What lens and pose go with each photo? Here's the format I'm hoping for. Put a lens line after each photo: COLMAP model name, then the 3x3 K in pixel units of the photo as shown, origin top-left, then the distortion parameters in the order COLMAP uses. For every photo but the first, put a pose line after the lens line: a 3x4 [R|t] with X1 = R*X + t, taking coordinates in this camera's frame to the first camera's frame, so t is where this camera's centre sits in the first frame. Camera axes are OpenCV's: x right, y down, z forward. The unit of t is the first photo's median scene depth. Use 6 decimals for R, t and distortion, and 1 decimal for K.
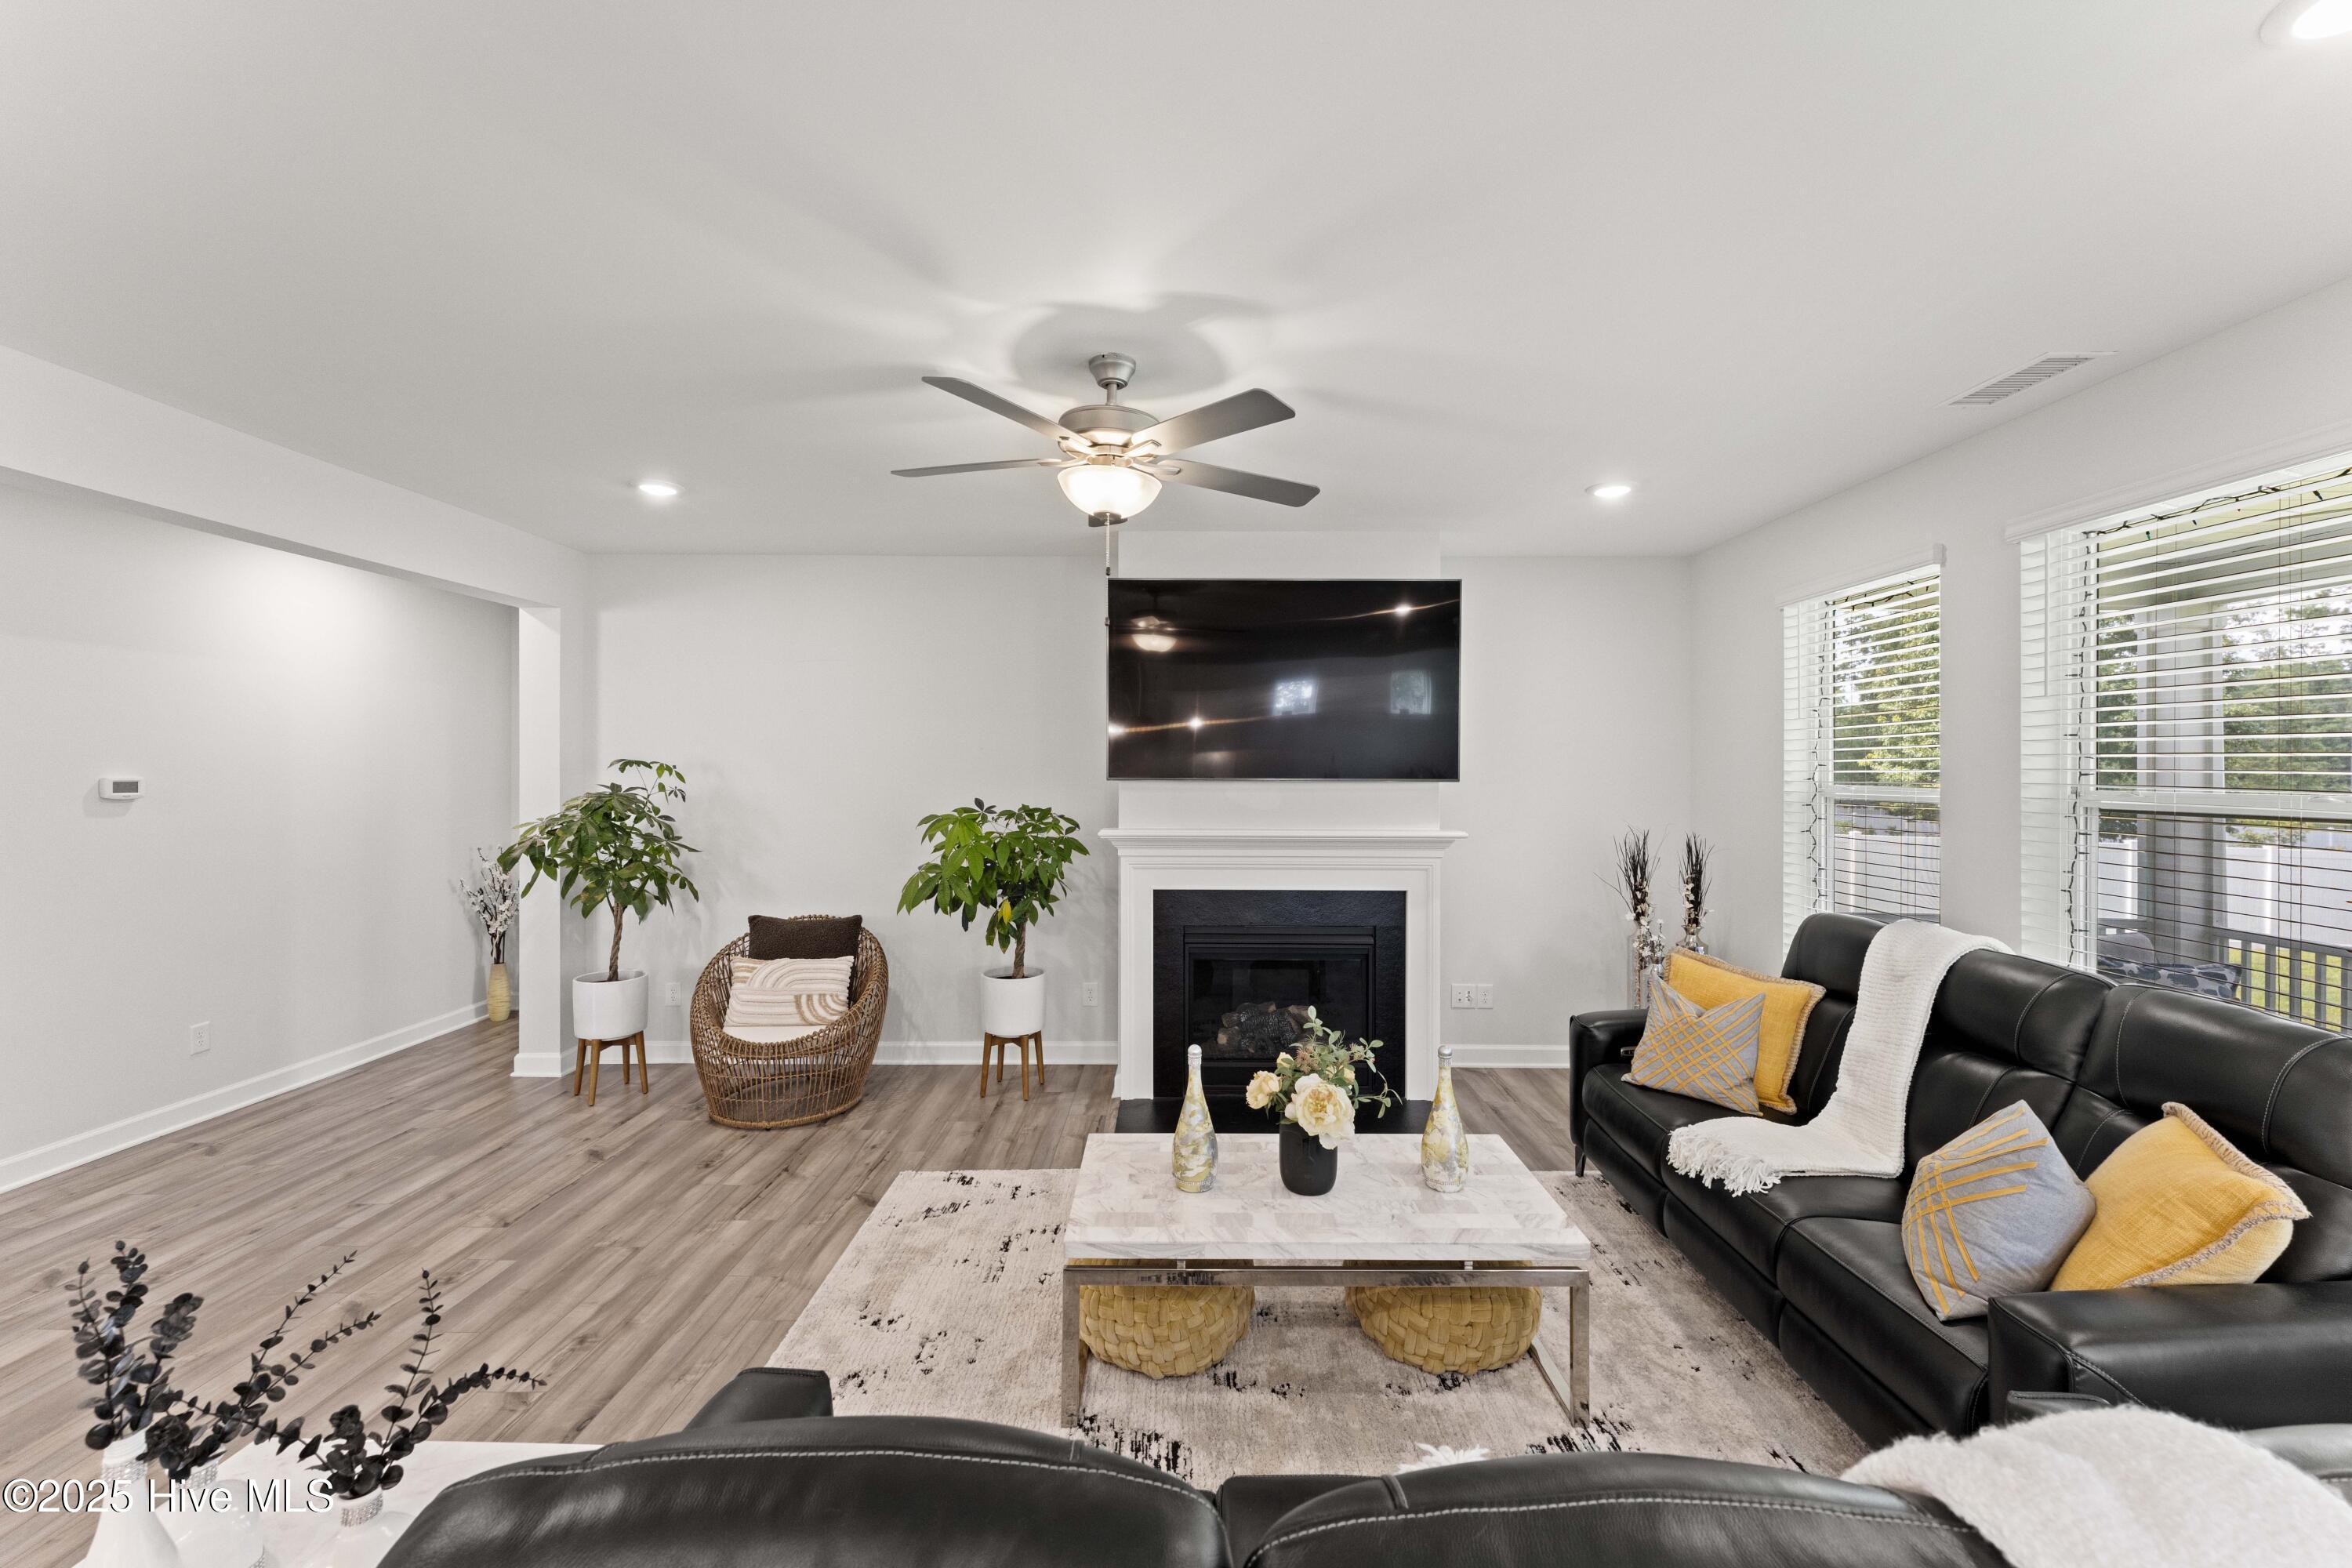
lens RADIAL K [[957.6, 0, 1181.6], [0, 957.6, 769.9], [0, 0, 1]] dist [-0.000246, -0.000502]
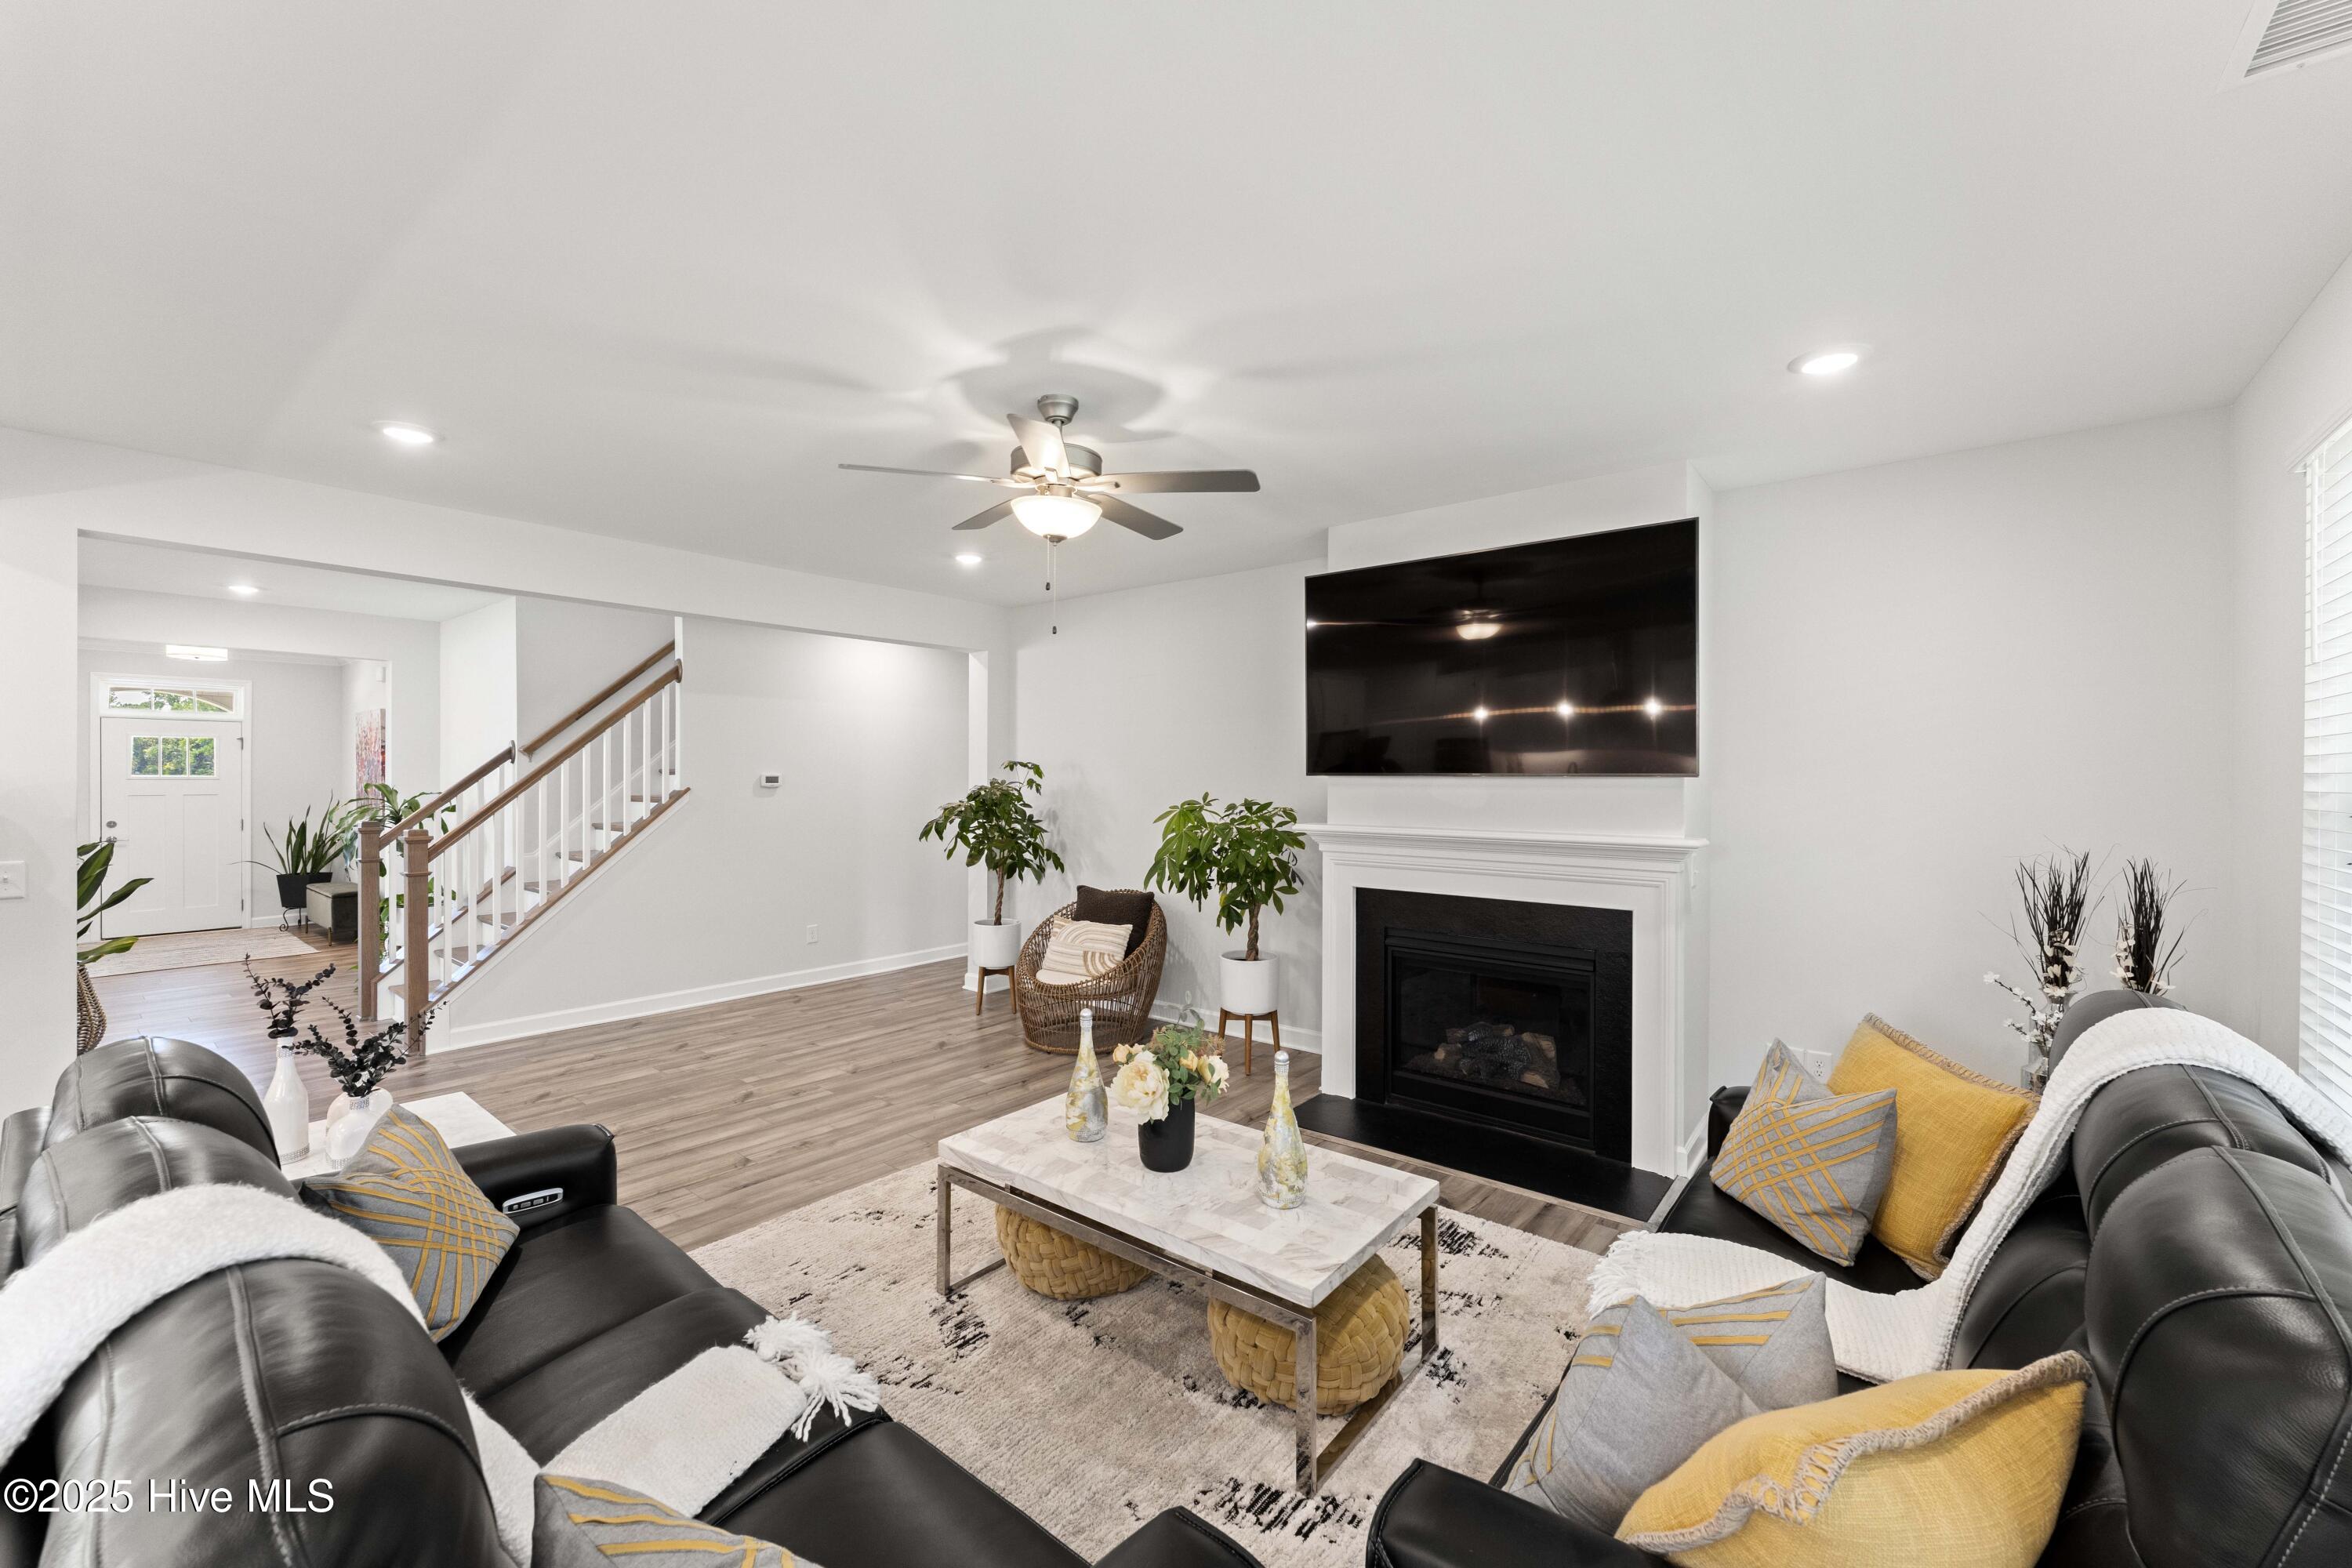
lens RADIAL K [[957.6, 0, 1168.3], [0, 957.6, 785.1], [0, 0, 1]] dist [-0.000246, -0.000502]
pose [[0.768199, 0.004116, -0.640198, 0.449433], [0.002418, 0.999954, 0.009330, 0.011095], [0.640207, -0.008715, 0.768153, 0.123860]]
